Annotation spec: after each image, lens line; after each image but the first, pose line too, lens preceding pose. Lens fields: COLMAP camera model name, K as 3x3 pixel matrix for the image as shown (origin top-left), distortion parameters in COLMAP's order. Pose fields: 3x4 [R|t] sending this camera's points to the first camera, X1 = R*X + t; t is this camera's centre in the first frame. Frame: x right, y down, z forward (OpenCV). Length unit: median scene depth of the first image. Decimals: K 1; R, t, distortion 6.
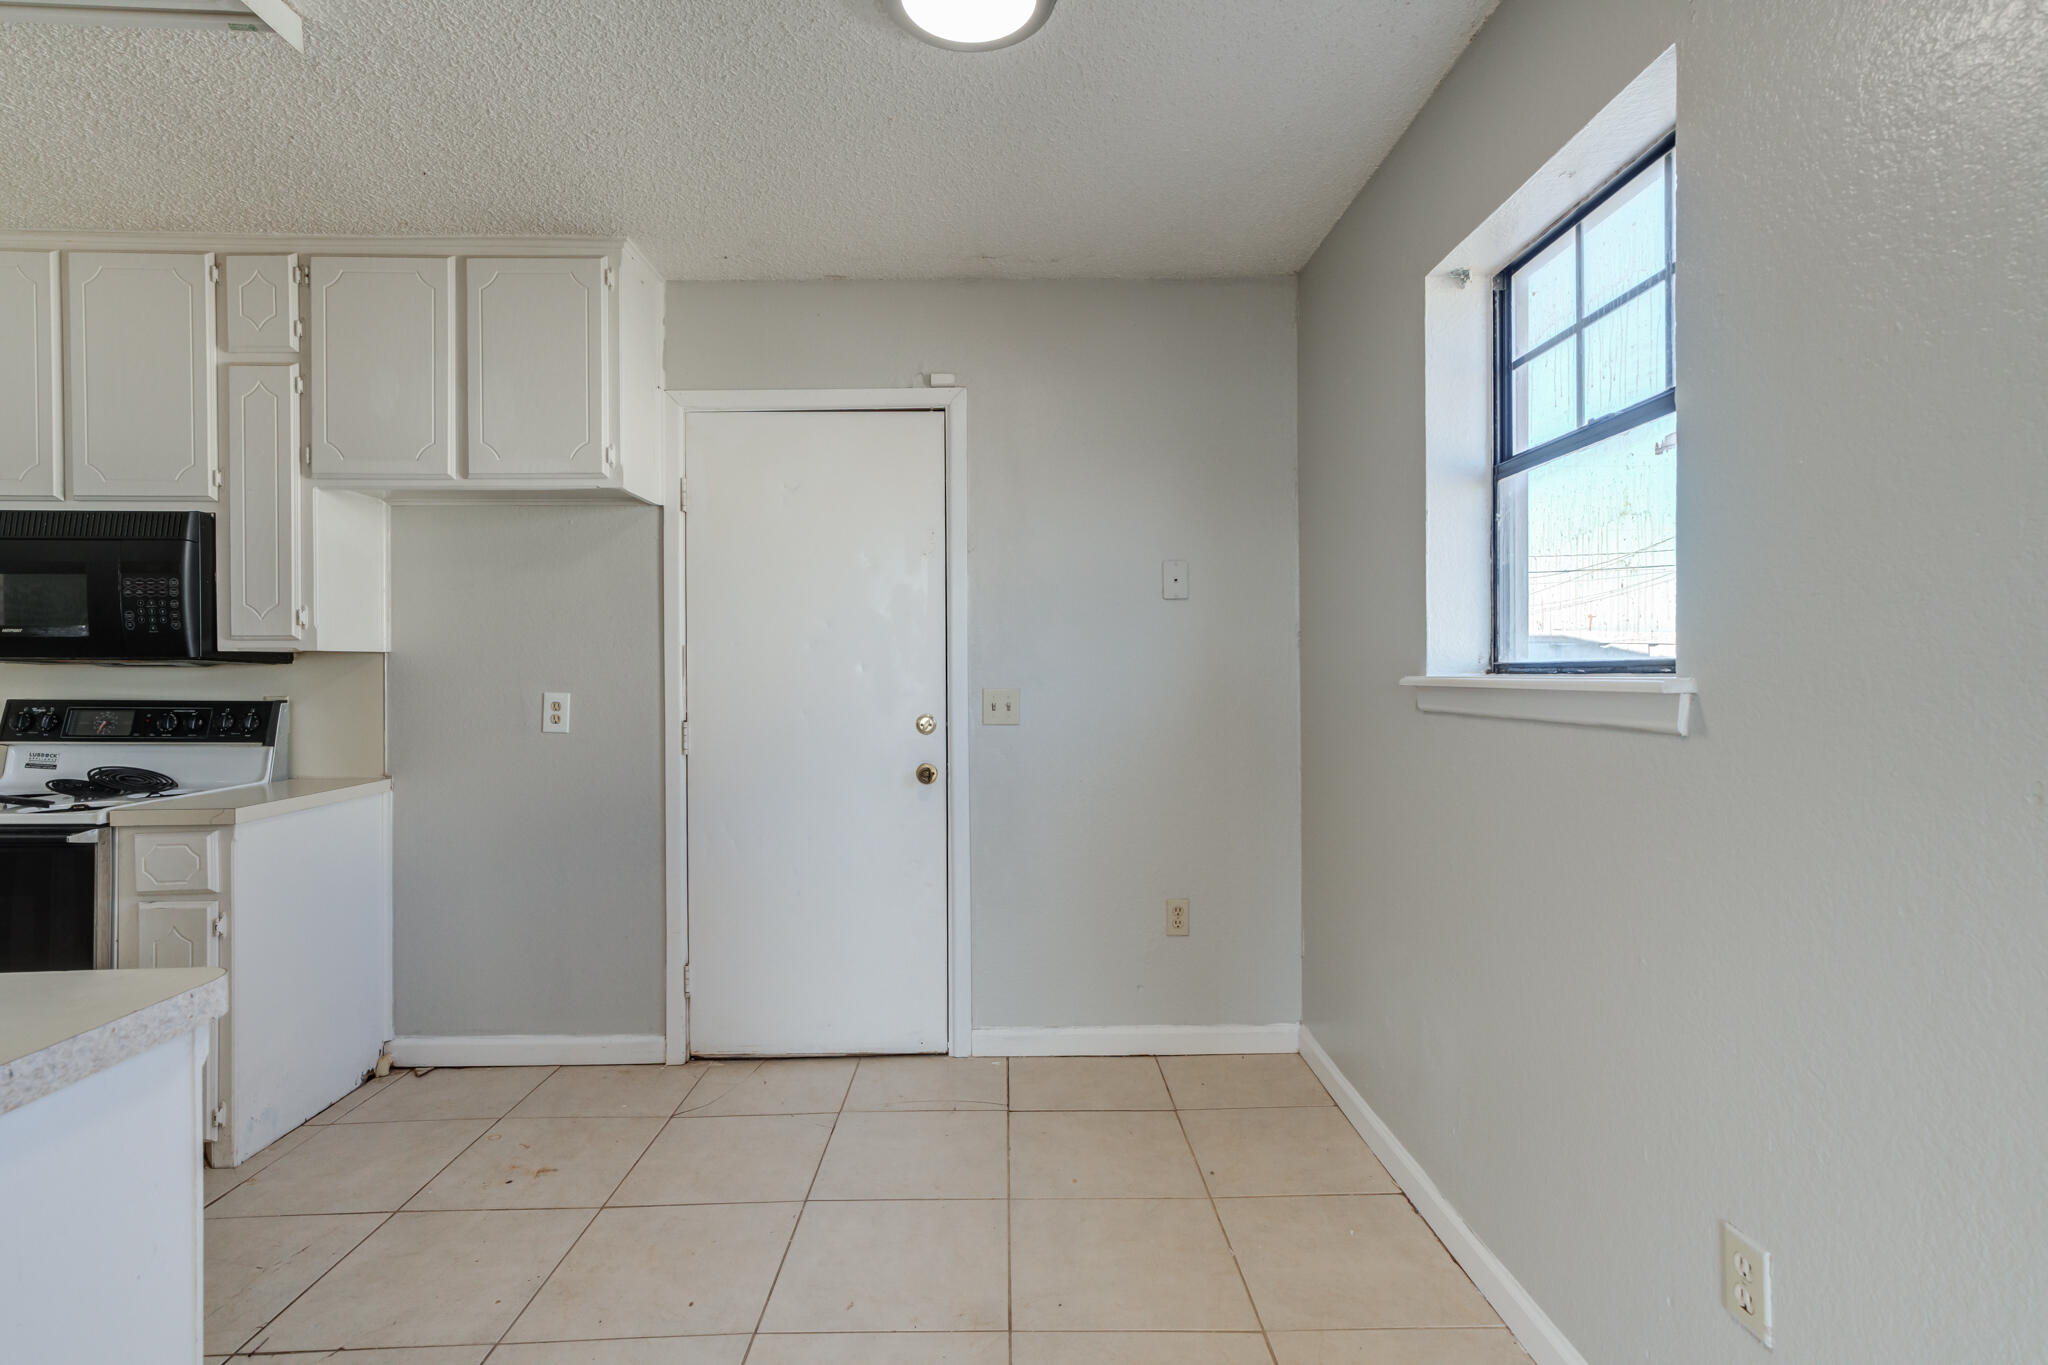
lens RADIAL K [[990.2, 0, 1012.1], [0, 990.2, 665.0], [0, 0, 1]] dist [0.000329, 0.010399]
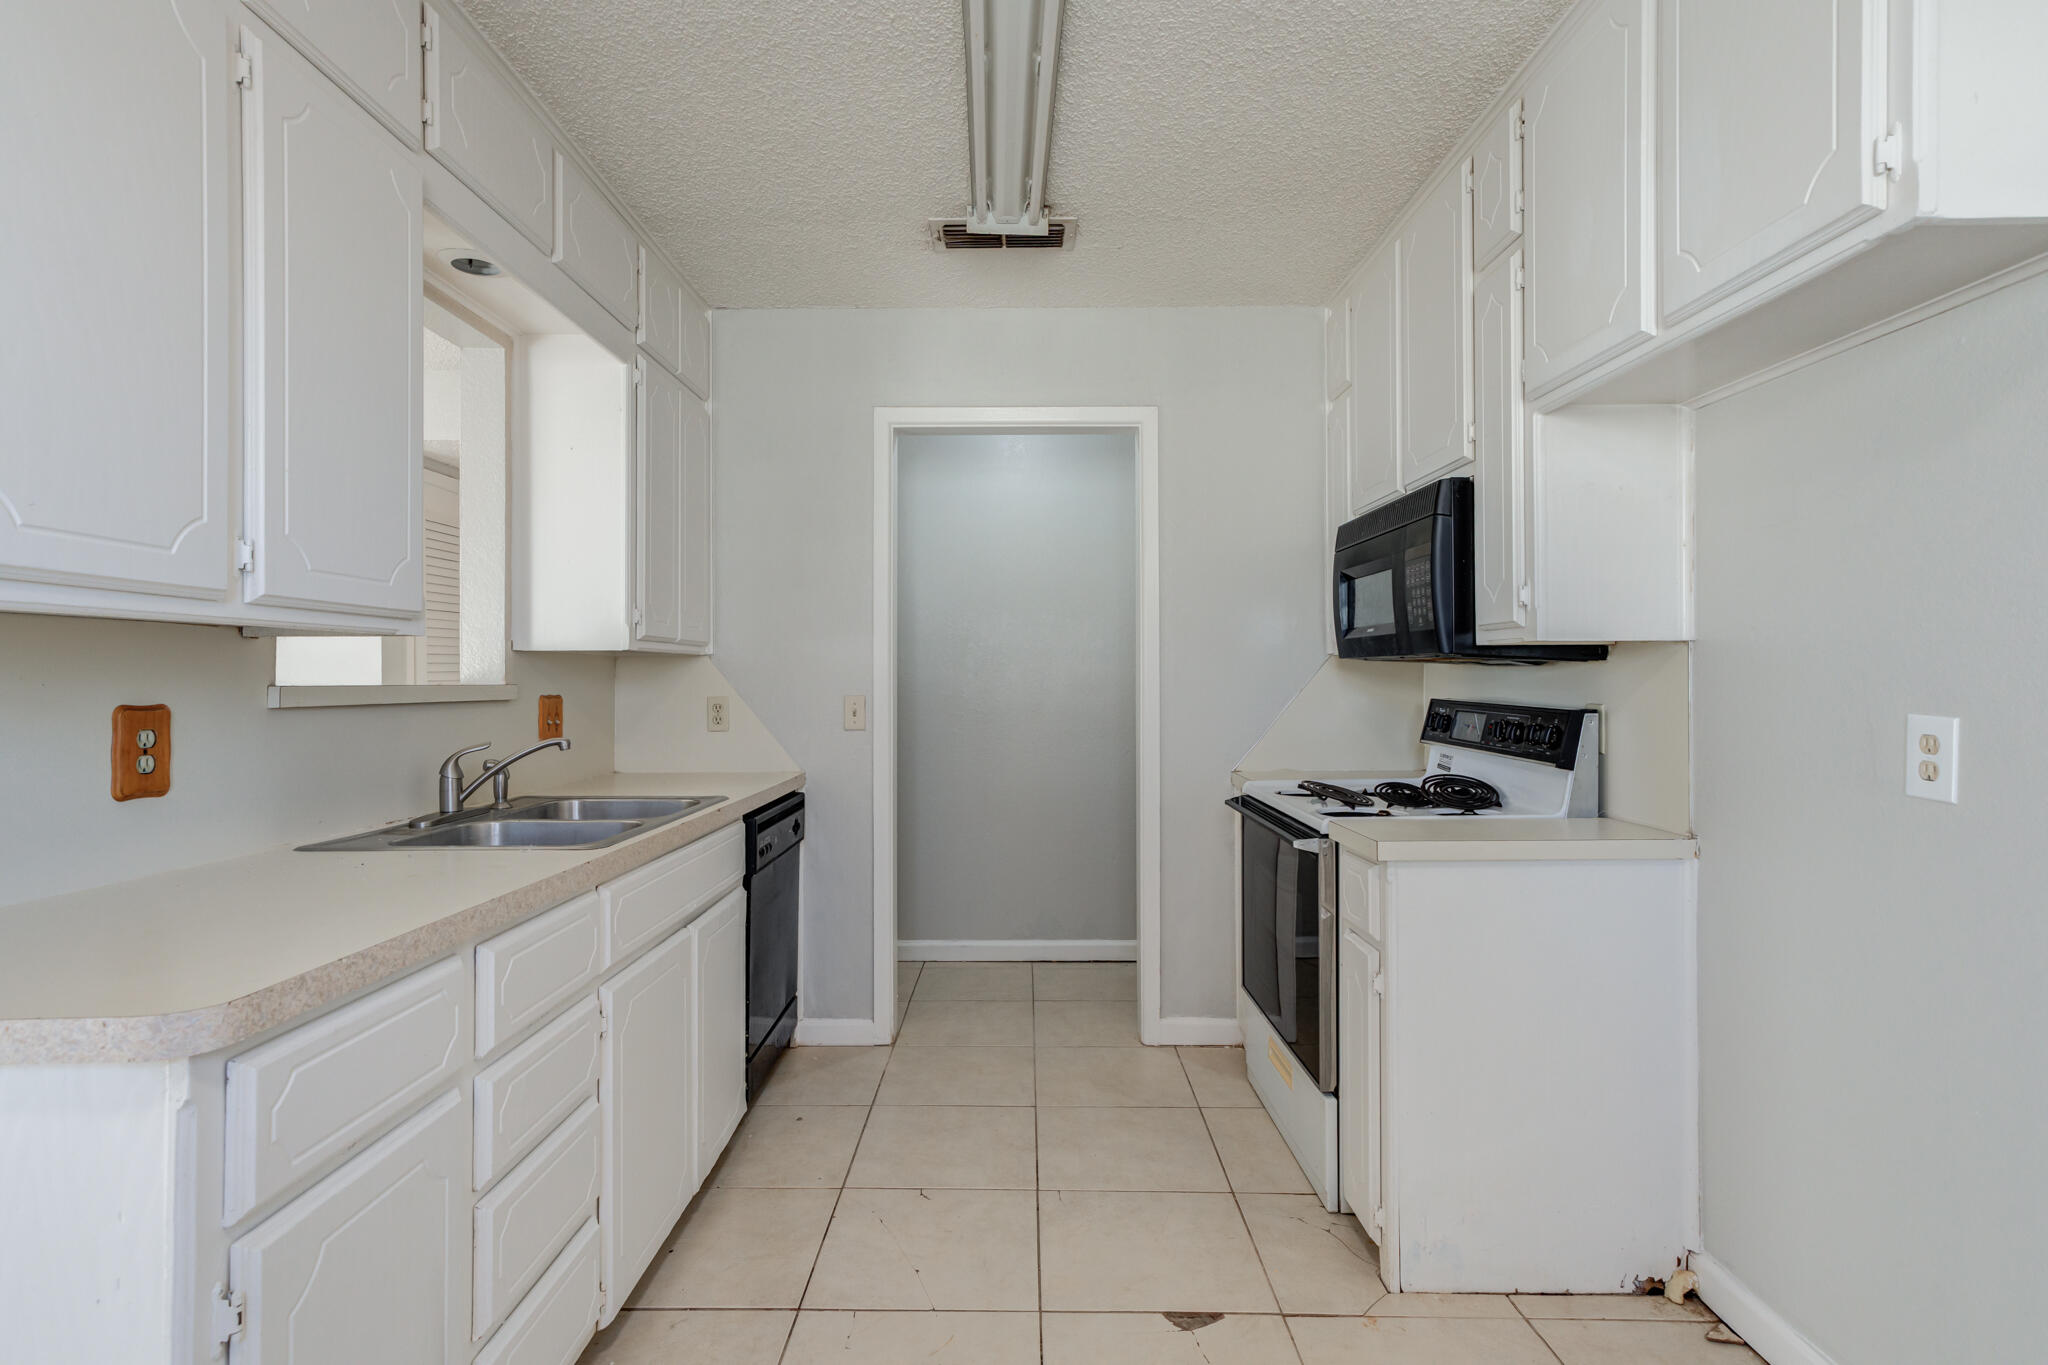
lens RADIAL K [[1017.2, 0, 1024.2], [0, 1017.2, 668.5], [0, 0, 1]] dist [0.003238, 0.001115]
pose [[0.000462, -0.002525, -0.999997, 0.029198], [0.002069, 0.999995, -0.002524, 0.006720], [0.999998, -0.002067, 0.000467, 0.630251]]
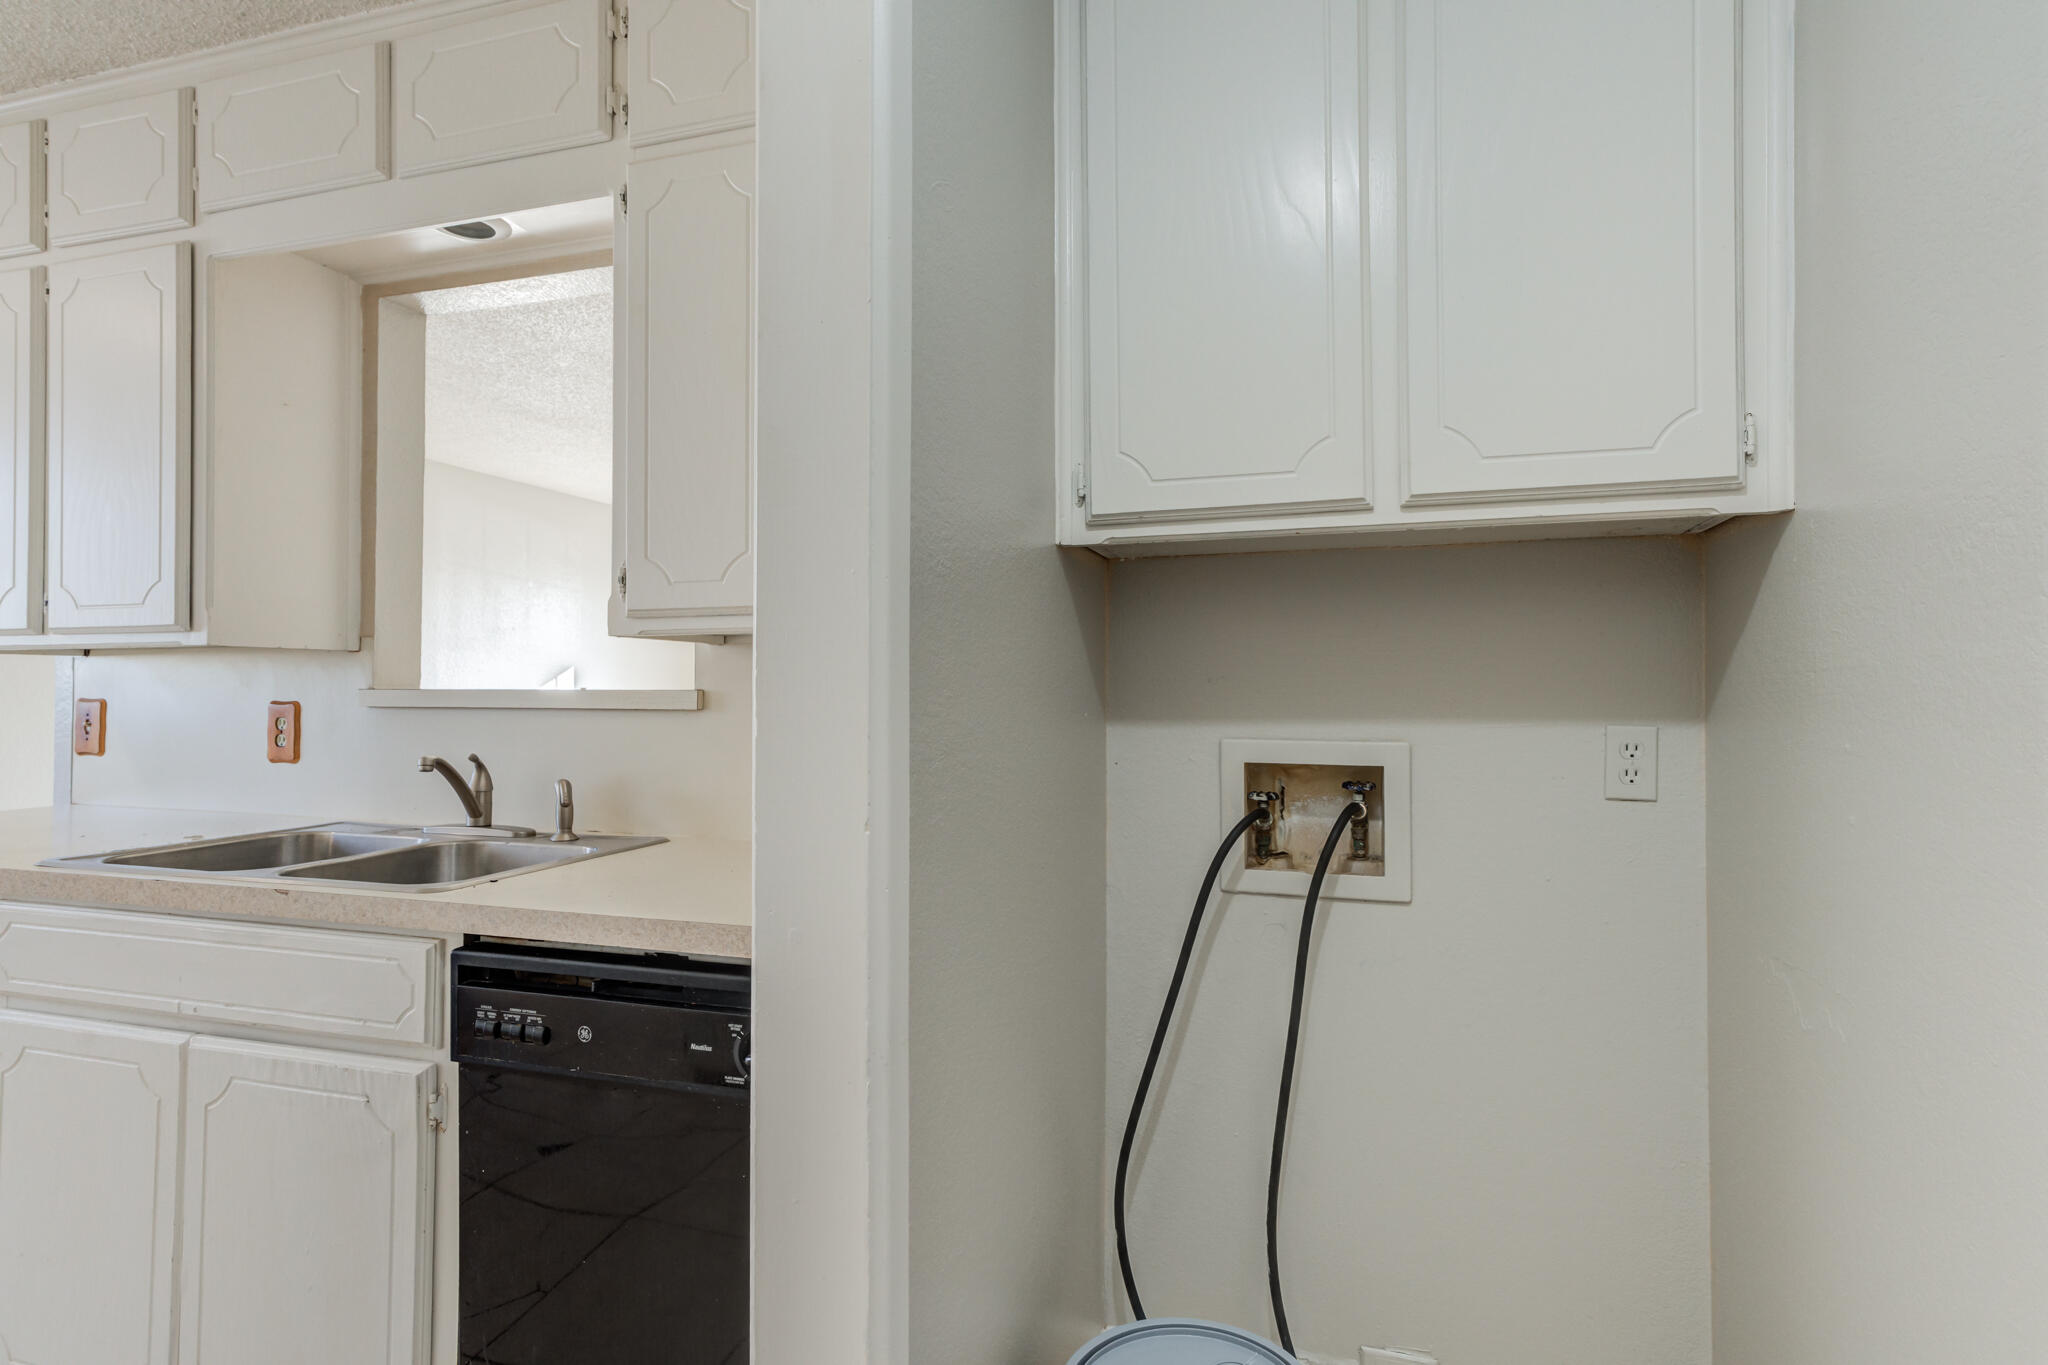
lens RADIAL K [[1042.9, 0, 1073.9], [0, 1042.9, 673.1], [0, 0, 1]] dist [0.000477, 0.008094]
pose [[-0.957460, 0.011805, 0.288325, -1.391268], [0.006917, 0.999815, -0.017965, 0.021224], [-0.288484, -0.015207, -0.957364, 0.780160]]
